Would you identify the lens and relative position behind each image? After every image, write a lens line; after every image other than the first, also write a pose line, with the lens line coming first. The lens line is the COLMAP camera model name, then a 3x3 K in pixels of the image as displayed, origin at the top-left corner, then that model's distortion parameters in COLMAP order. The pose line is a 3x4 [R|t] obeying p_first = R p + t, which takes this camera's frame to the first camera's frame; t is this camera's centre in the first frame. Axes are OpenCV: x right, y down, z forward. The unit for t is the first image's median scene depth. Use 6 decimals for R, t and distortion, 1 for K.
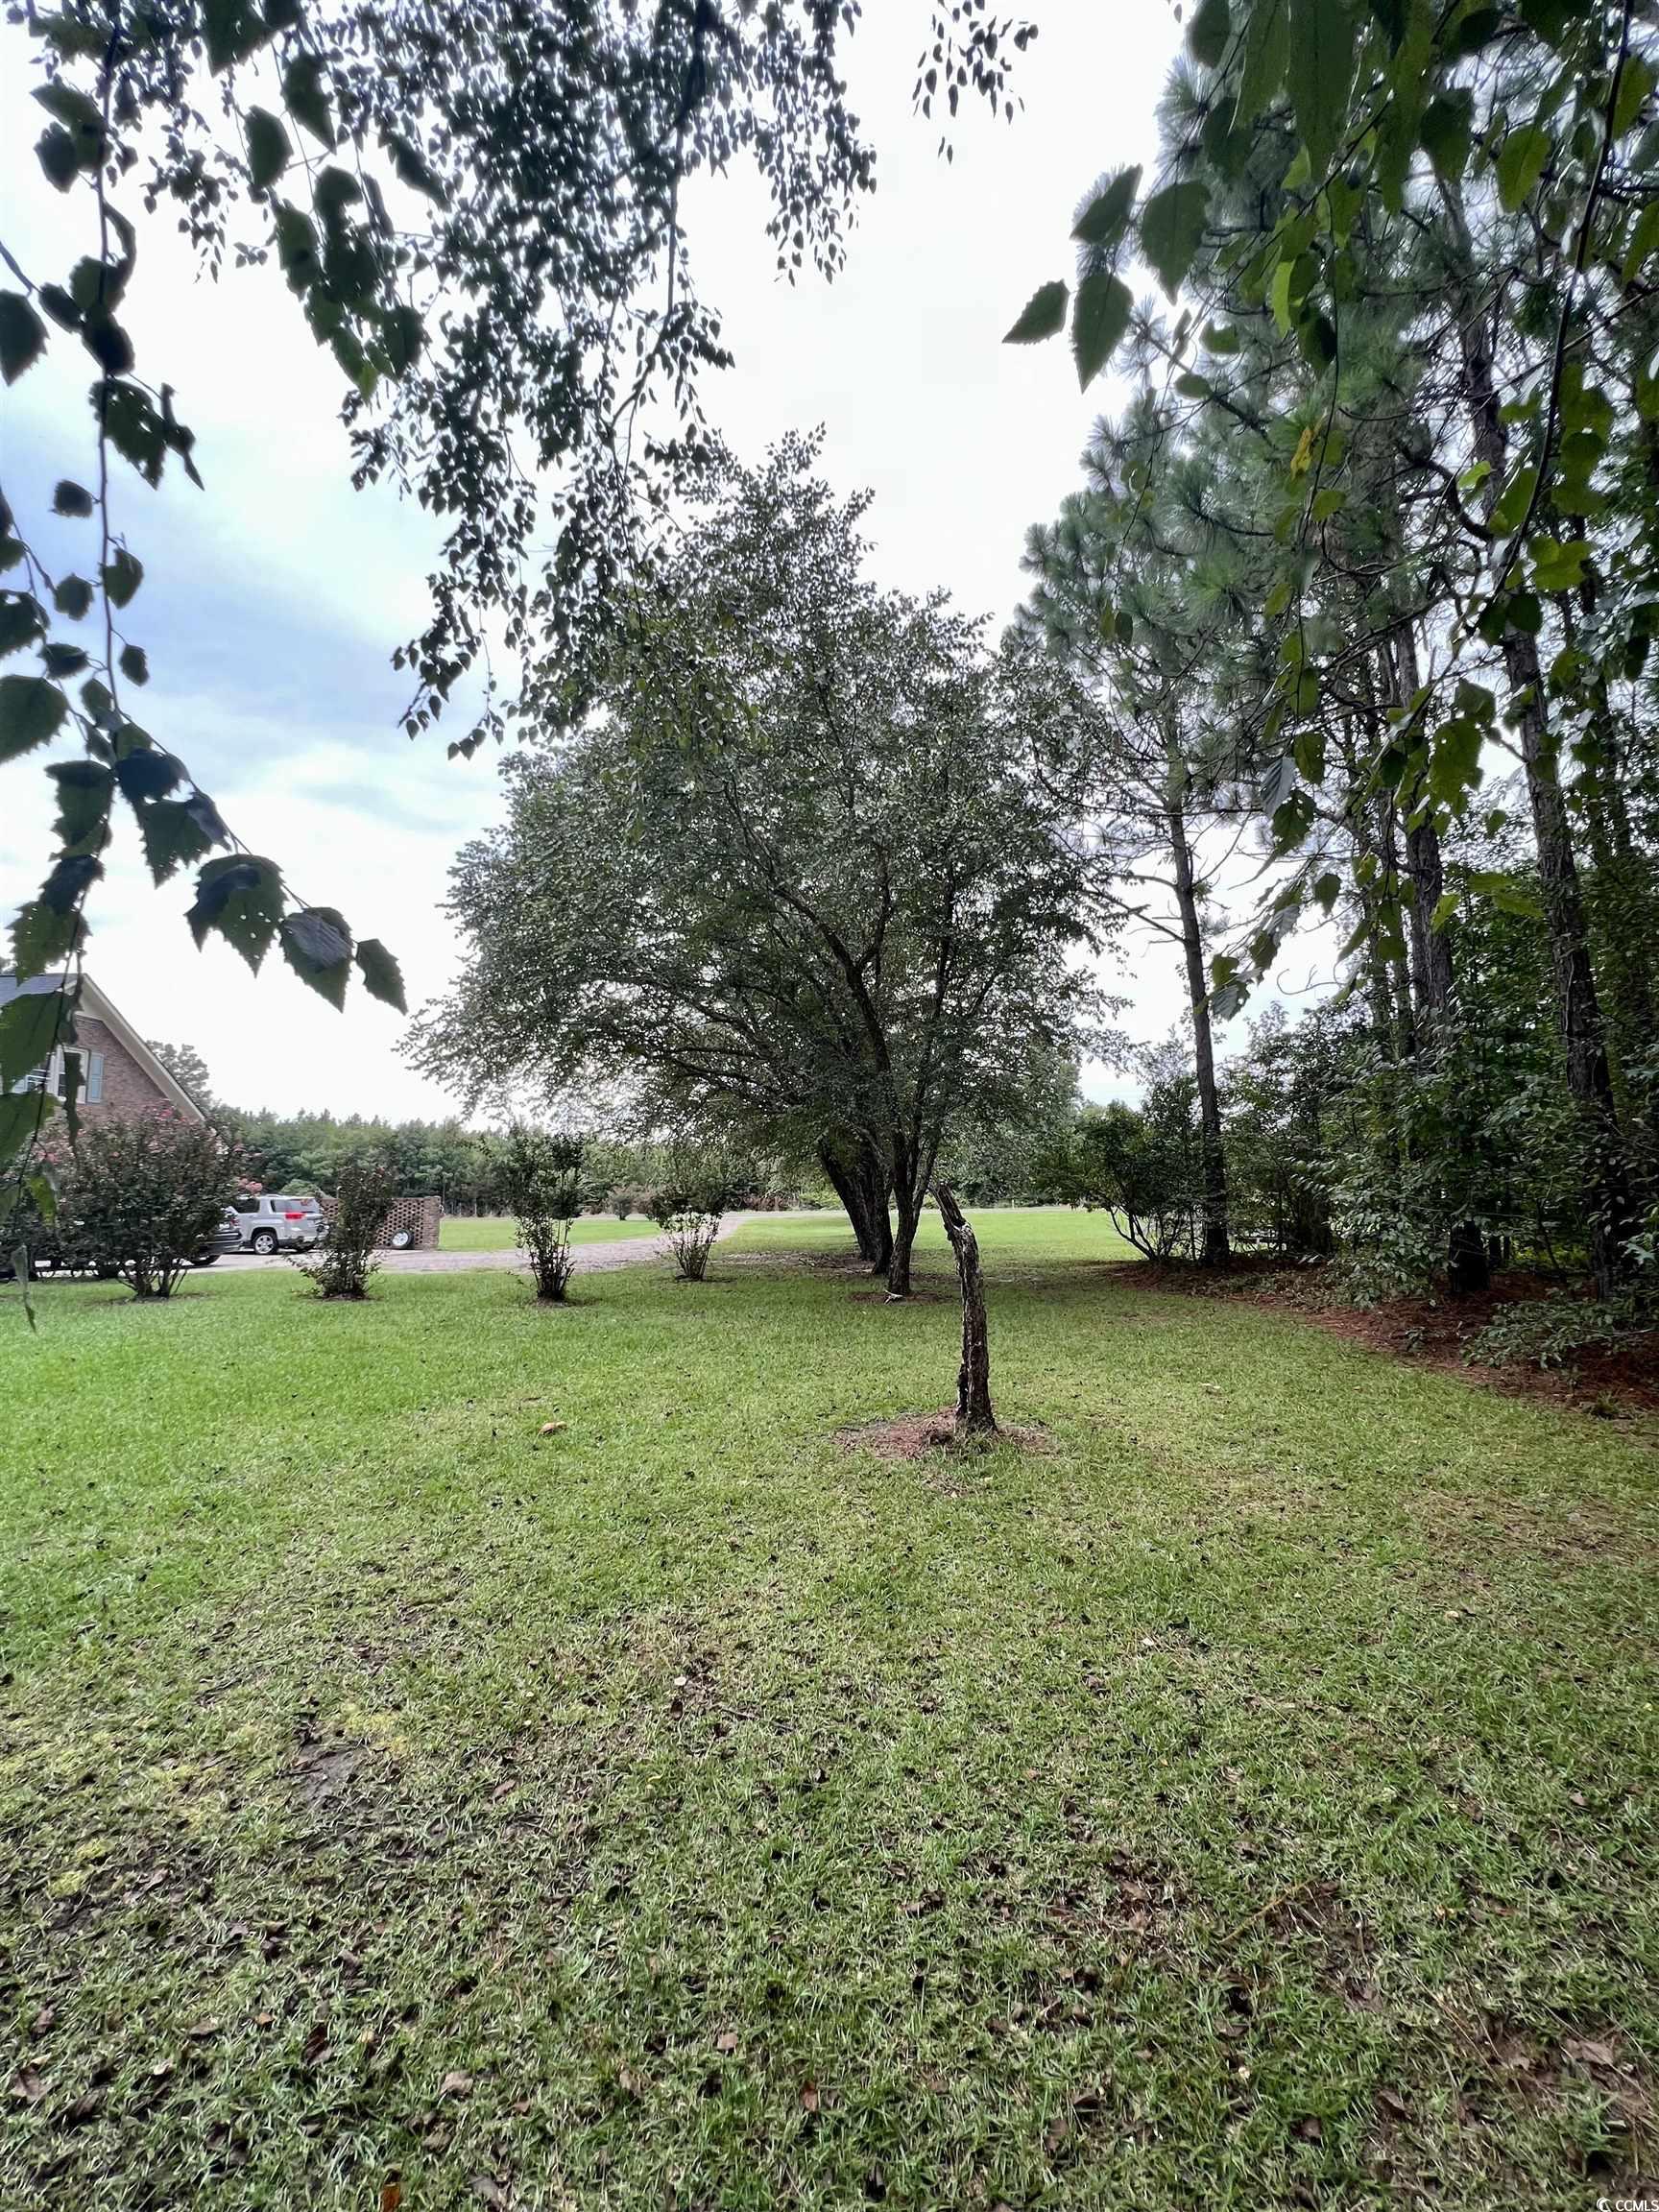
lens RADIAL K [[880.8, 0, 828.5], [0, 880.8, 1108.8], [0, 0, 1]] dist [0.000151, 0.000310]
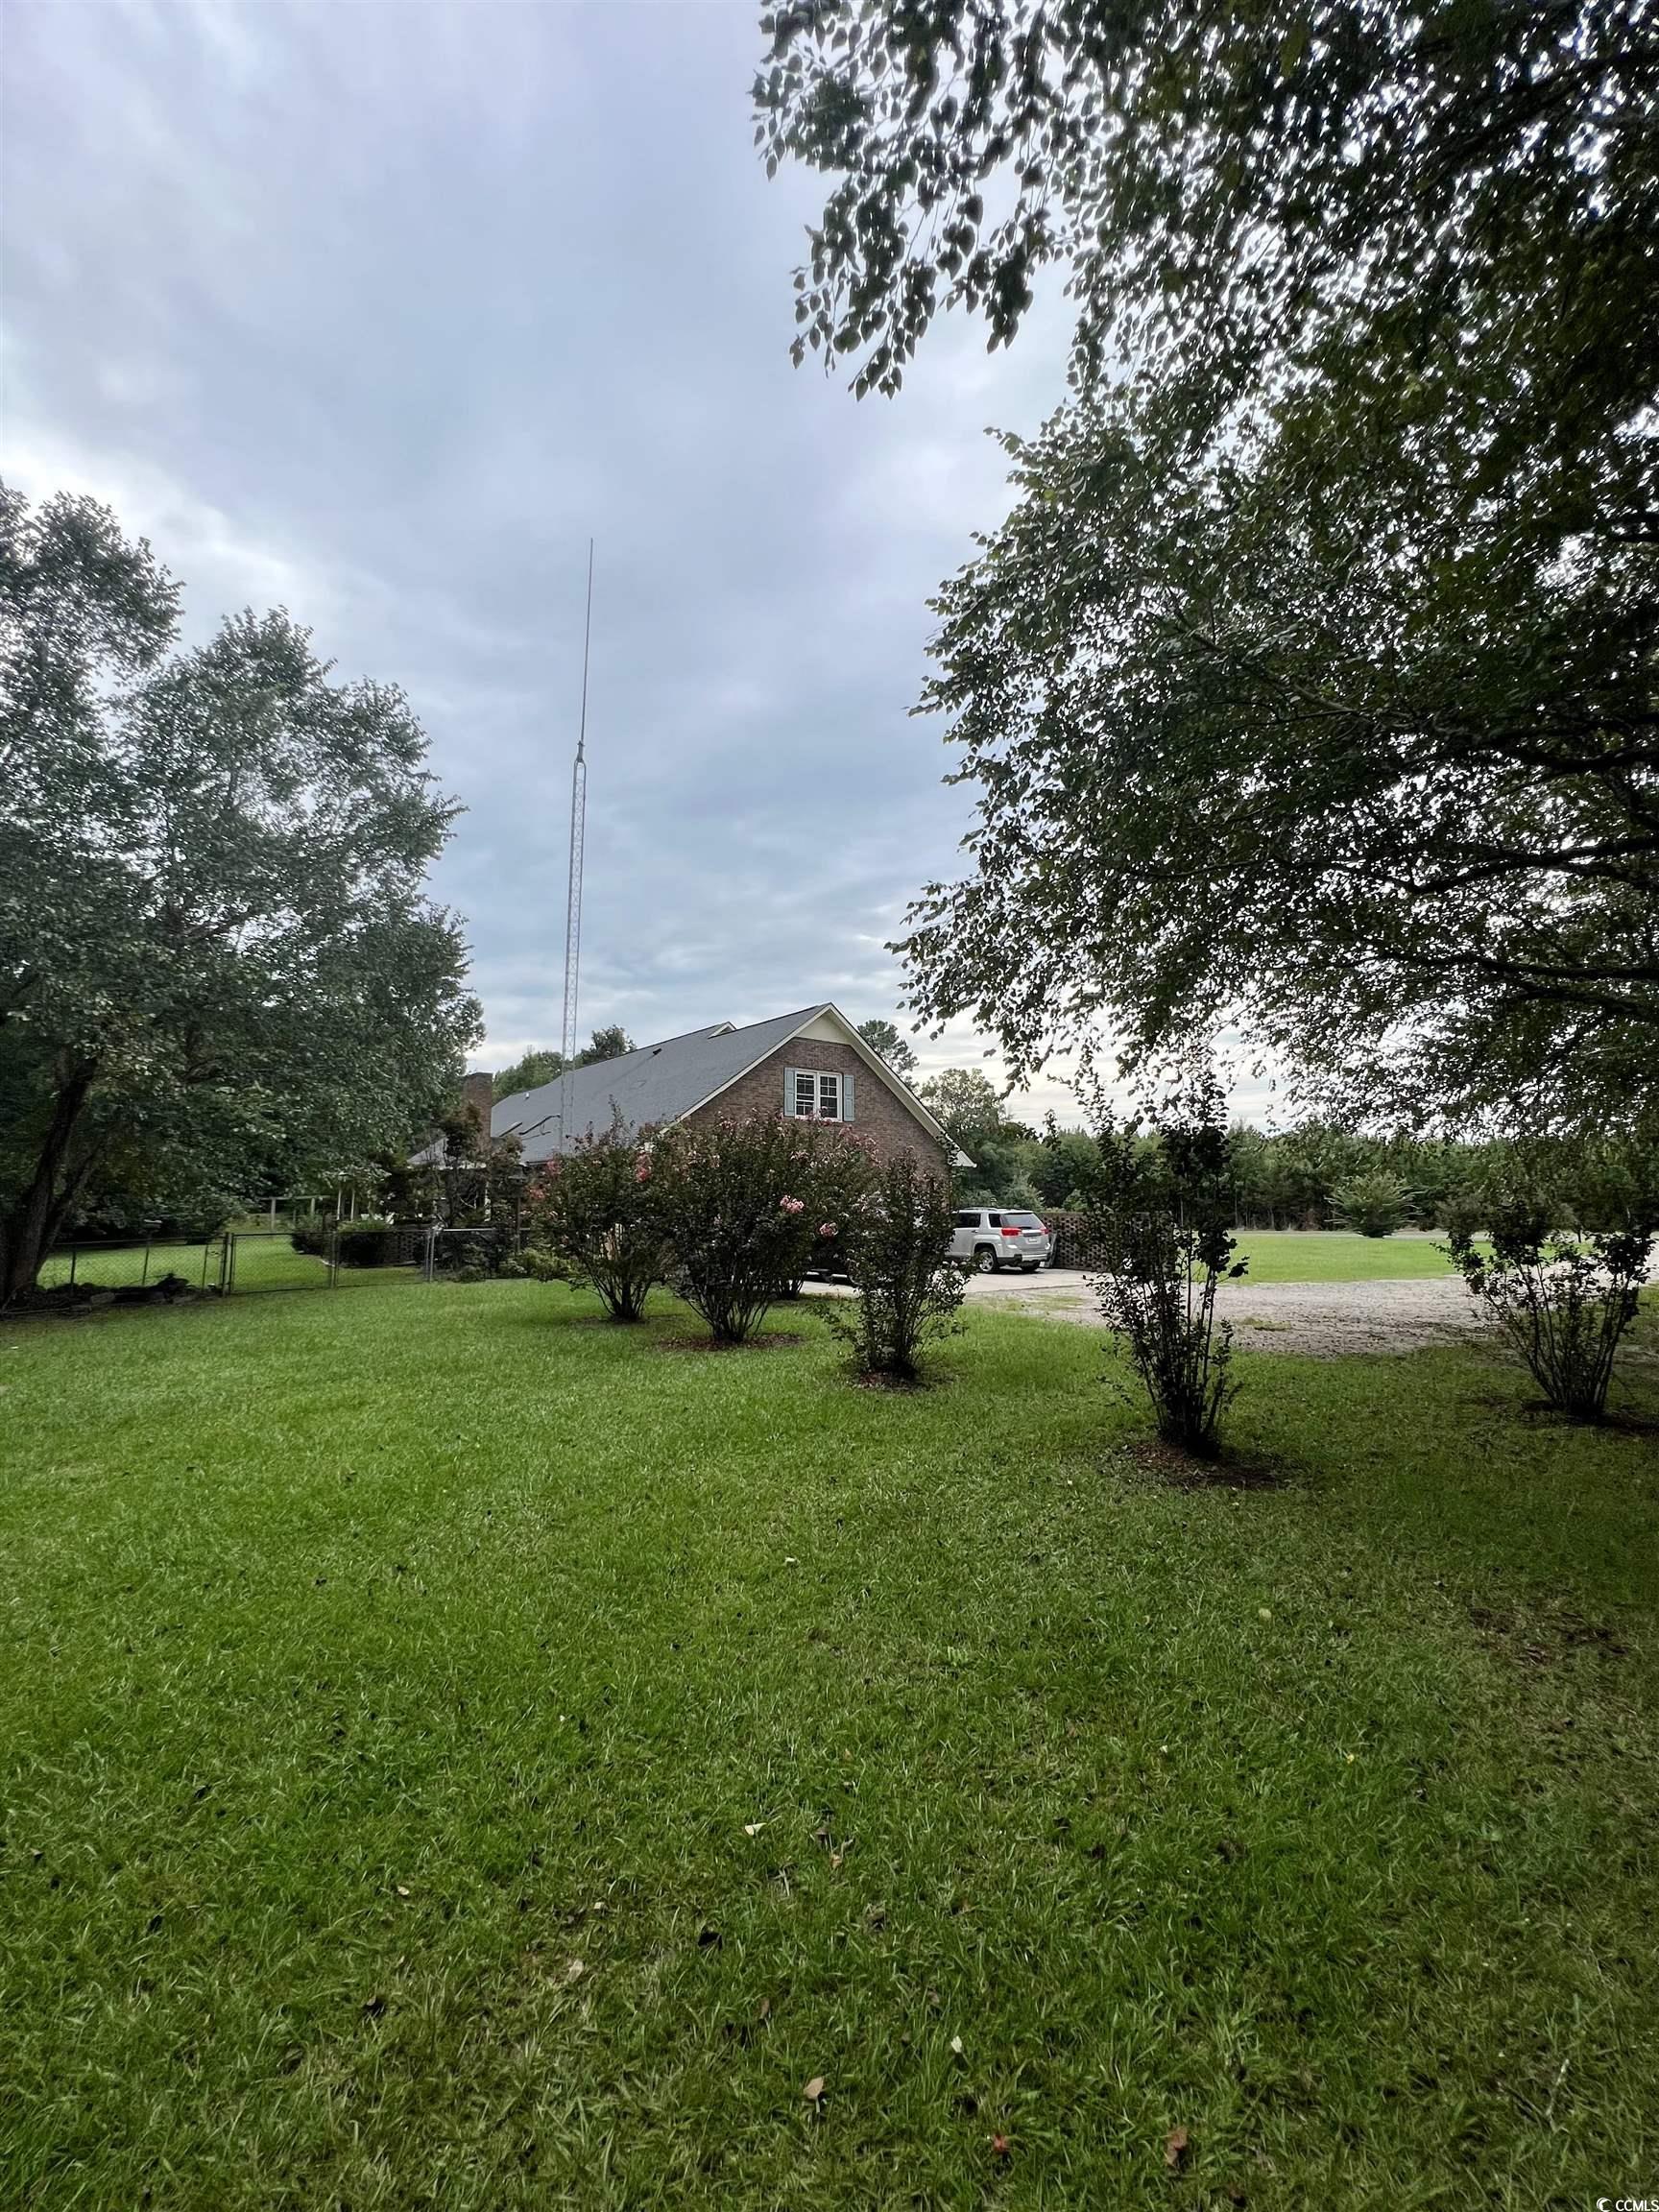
lens RADIAL K [[880.8, 0, 834.6], [0, 880.8, 1115.7], [0, 0, 1]] dist [0.000151, 0.000310]
pose [[0.648419, -0.096239, -0.755176, -0.035025], [0.091643, 0.994631, -0.048067, 0.031522], [0.755747, -0.038040, 0.653758, 0.285678]]
